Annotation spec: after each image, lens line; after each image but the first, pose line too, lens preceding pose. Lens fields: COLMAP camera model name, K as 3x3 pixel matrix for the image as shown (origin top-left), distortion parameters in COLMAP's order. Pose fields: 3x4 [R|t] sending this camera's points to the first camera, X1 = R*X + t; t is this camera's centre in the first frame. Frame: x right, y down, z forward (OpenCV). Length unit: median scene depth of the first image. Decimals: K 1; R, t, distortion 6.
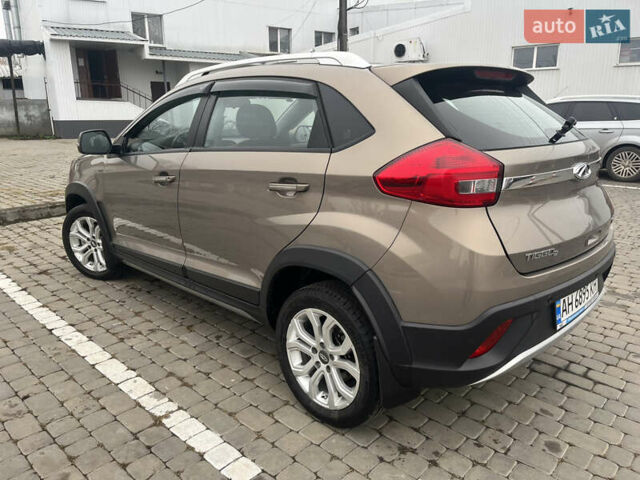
lens RADIAL K [[479.6, 0, 314.6], [0, 479.6, 244.2], [0, 0, 1]] dist [0.071764, -0.091913]
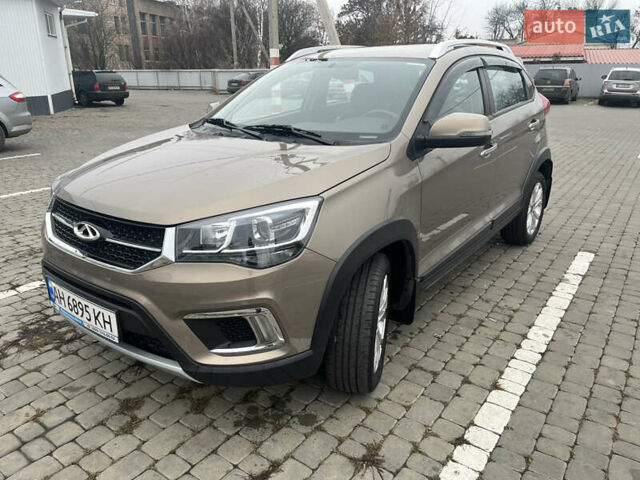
lens RADIAL K [[479.6, 0, 318.6], [0, 479.6, 240.9], [0, 0, 1]] dist [0.071764, -0.091913]
pose [[-0.128846, -0.325158, 0.936841, -1.586678], [0.268124, 0.898106, 0.348590, -0.511849], [-0.954729, 0.296104, -0.028535, 1.746181]]
